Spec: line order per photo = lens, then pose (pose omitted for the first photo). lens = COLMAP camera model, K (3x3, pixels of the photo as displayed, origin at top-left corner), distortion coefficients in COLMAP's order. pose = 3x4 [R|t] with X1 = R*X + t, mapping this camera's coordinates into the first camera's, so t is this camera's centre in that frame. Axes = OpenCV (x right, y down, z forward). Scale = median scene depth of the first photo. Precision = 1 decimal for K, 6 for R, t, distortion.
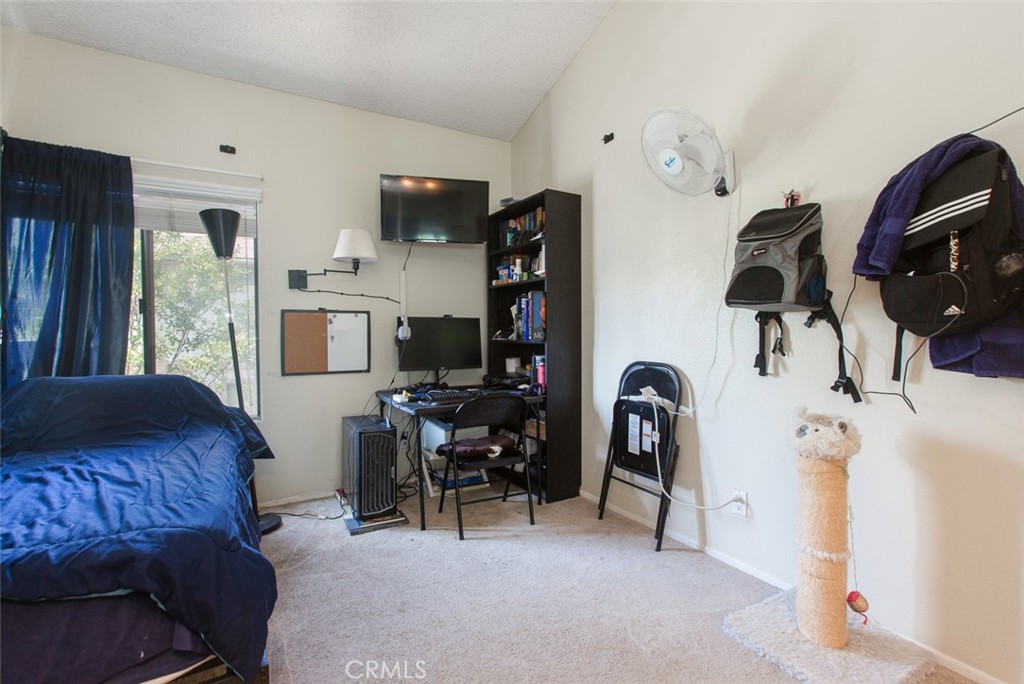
lens RADIAL K [[470.0, 0, 512.0], [0, 470.0, 342.0], [0, 0, 1]] dist [-0.001074, 0.000011]
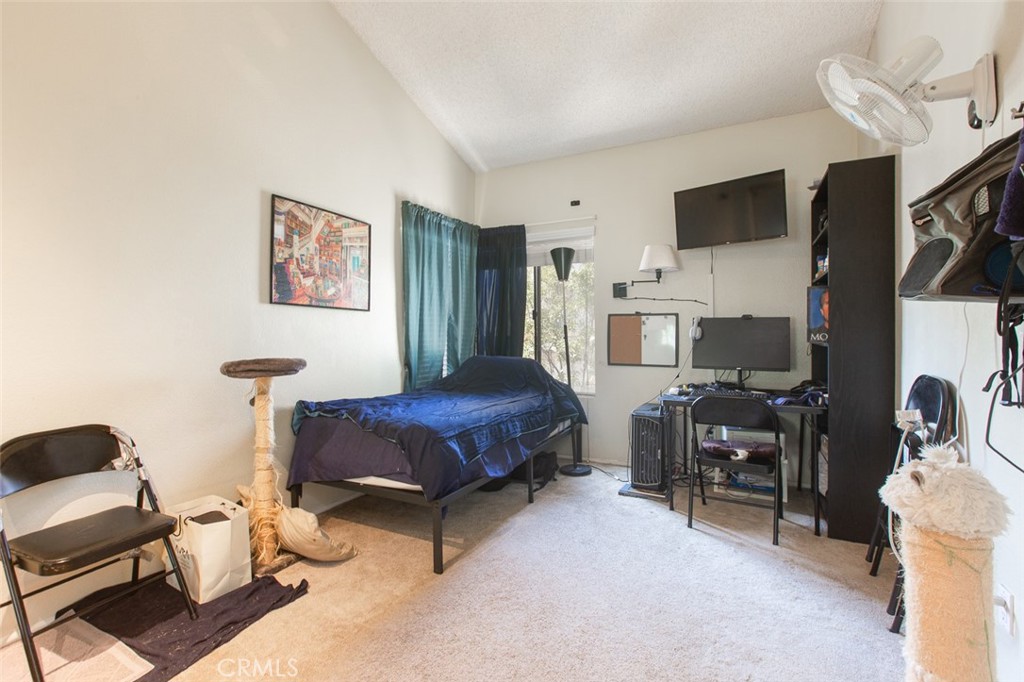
lens RADIAL K [[463.3, 0, 511.3], [0, 463.3, 338.6], [0, 0, 1]] dist [0.001570, 0.000465]
pose [[0.550166, 0.018369, -0.834853, 0.474203], [-0.022462, 0.999722, 0.007194, -0.004860], [0.834753, 0.014795, 0.550426, 0.069530]]
